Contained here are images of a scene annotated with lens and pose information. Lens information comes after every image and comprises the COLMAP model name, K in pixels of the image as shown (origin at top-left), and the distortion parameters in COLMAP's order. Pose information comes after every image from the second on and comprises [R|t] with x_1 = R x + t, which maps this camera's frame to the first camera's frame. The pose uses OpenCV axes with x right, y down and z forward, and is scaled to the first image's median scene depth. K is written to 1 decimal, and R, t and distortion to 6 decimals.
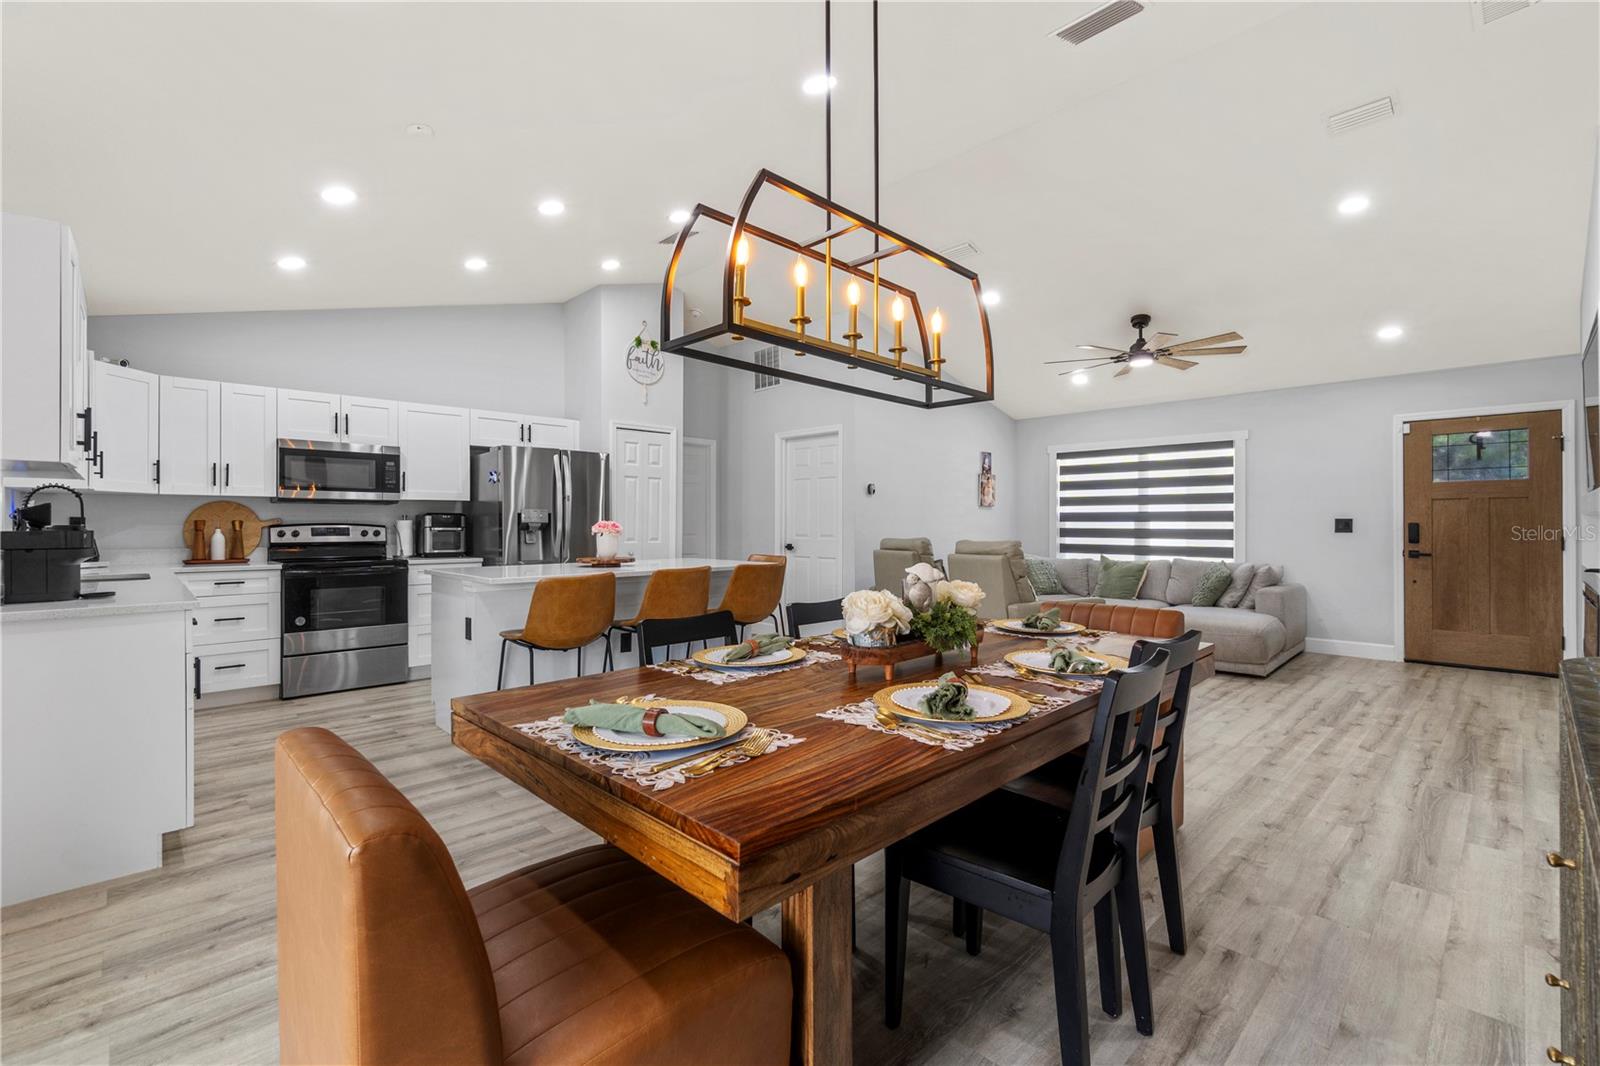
lens RADIAL K [[699.3, 0, 792.9], [0, 699.3, 525.7], [0, 0, 1]] dist [-0.003111, 0.000203]
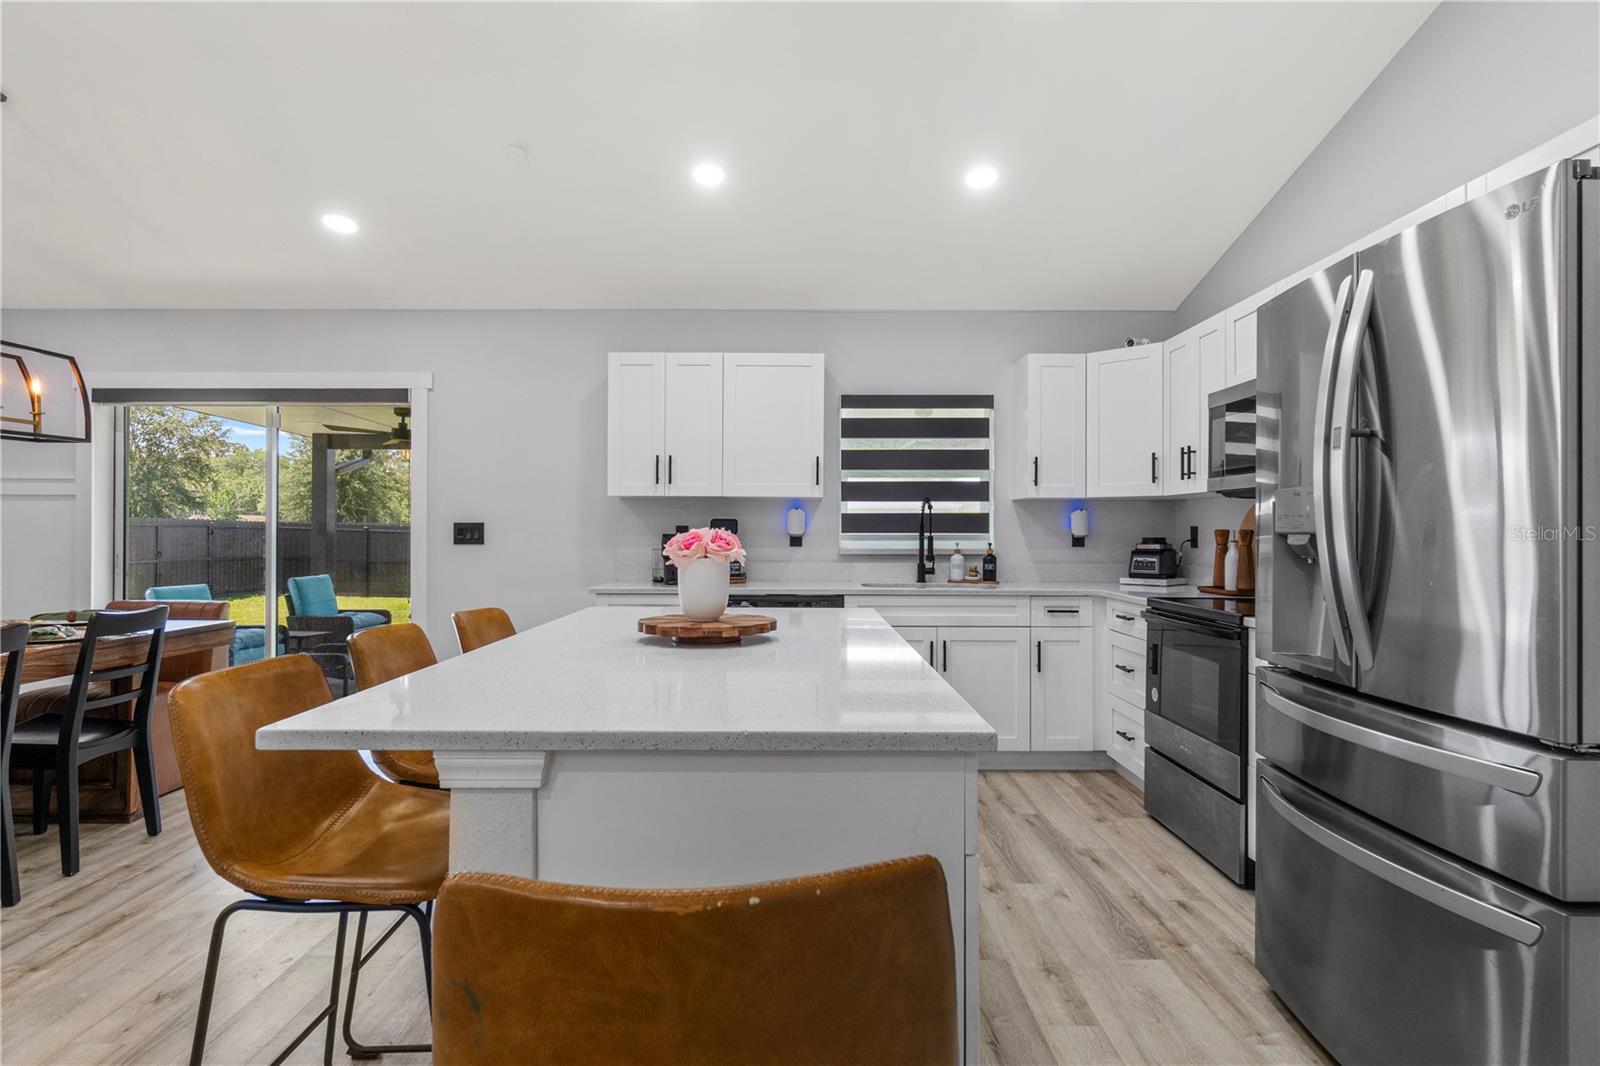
lens RADIAL K [[852.9, 0, 798.4], [0, 852.9, 527.3], [0, 0, 1]] dist [-0.000438, 0.000121]
pose [[-0.695519, -0.005912, -0.718483, 0.038658], [-0.004185, 0.999983, -0.004177, -0.003966], [0.718495, 0.000102, -0.695532, 1.077002]]
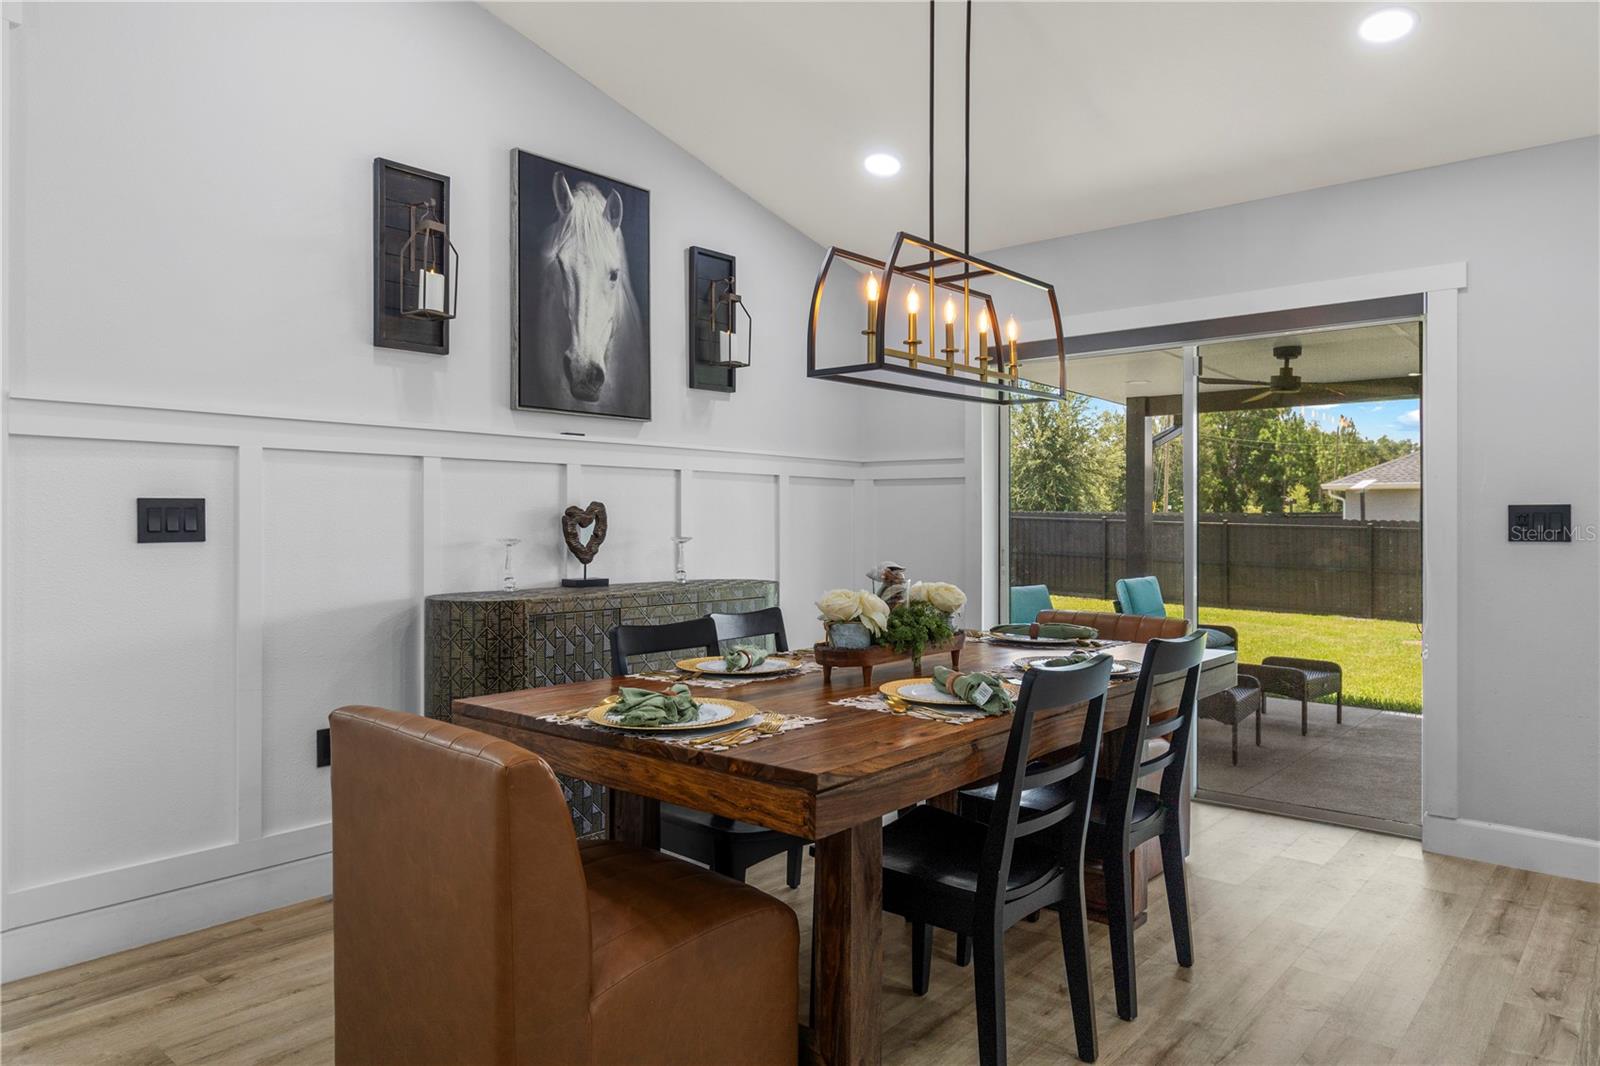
lens RADIAL K [[1034.1, 0, 793.3], [0, 1034.1, 521.6], [0, 0, 1]] dist [-0.009623, 0.001964]
pose [[-0.995842, -0.001902, -0.091078, 0.150736], [-0.002179, 0.999993, 0.002936, -0.001809], [0.091072, 0.003122, -0.995839, 0.815418]]
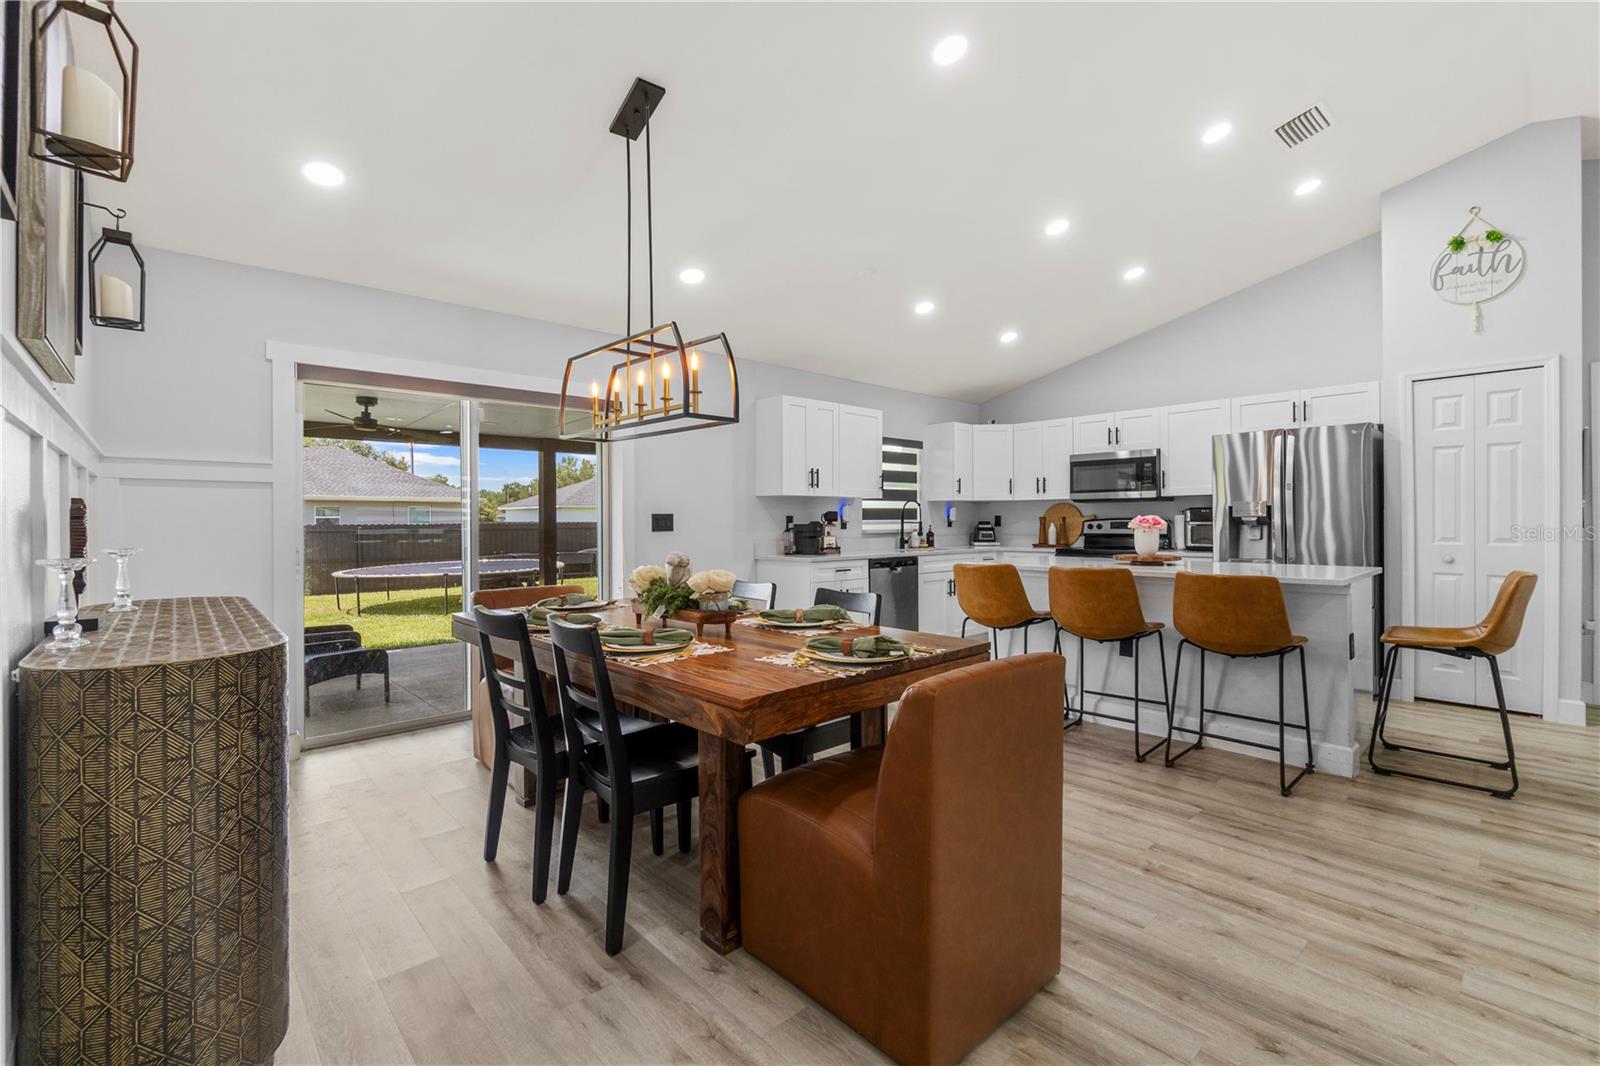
lens RADIAL K [[694.6, 0, 793.9], [0, 694.6, 519.6], [0, 0, 1]] dist [-0.003633, 0.000467]
pose [[-0.027754, -0.001225, -0.999614, 0.518760], [0.004733, 0.999988, -0.001357, -0.001846], [0.999604, -0.004768, -0.027748, 0.434736]]
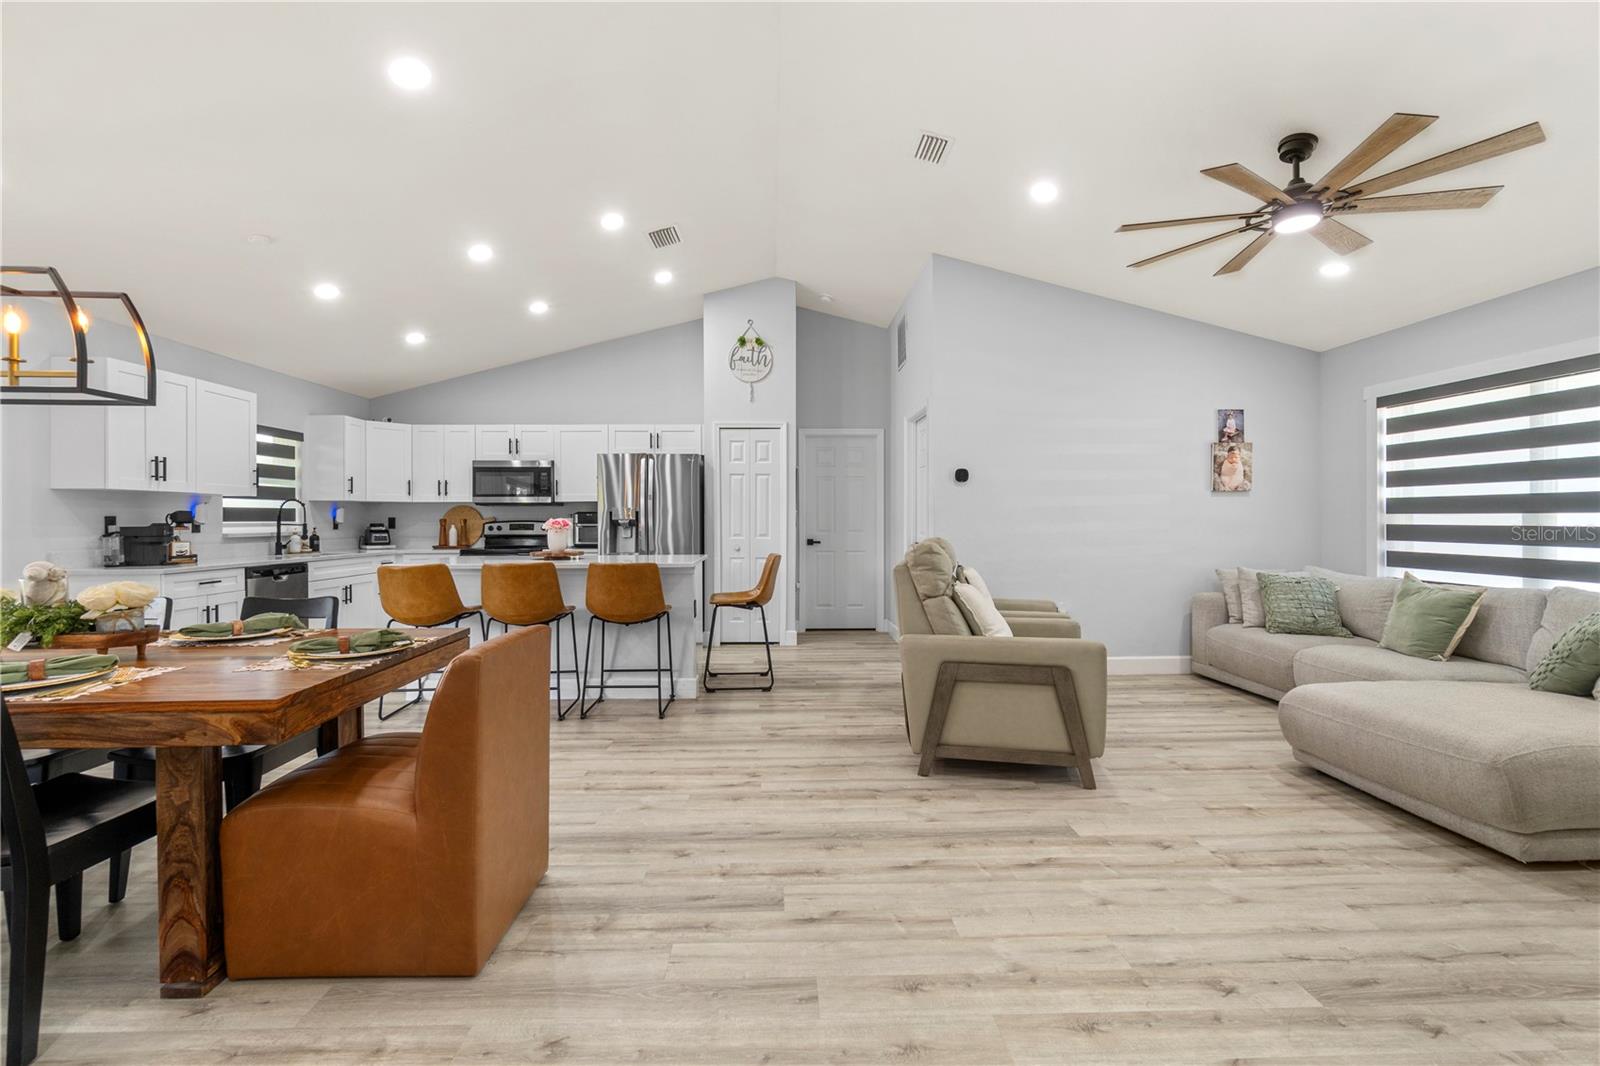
lens RADIAL K [[692.6, 0, 794.6], [0, 692.6, 524.2], [0, 0, 1]] dist [-0.004355, 0.000984]
pose [[0.741793, 0.001558, -0.670628, 0.582072], [0.002483, 0.999984, 0.005069, -0.001761], [0.670625, -0.005426, 0.741777, 0.341679]]
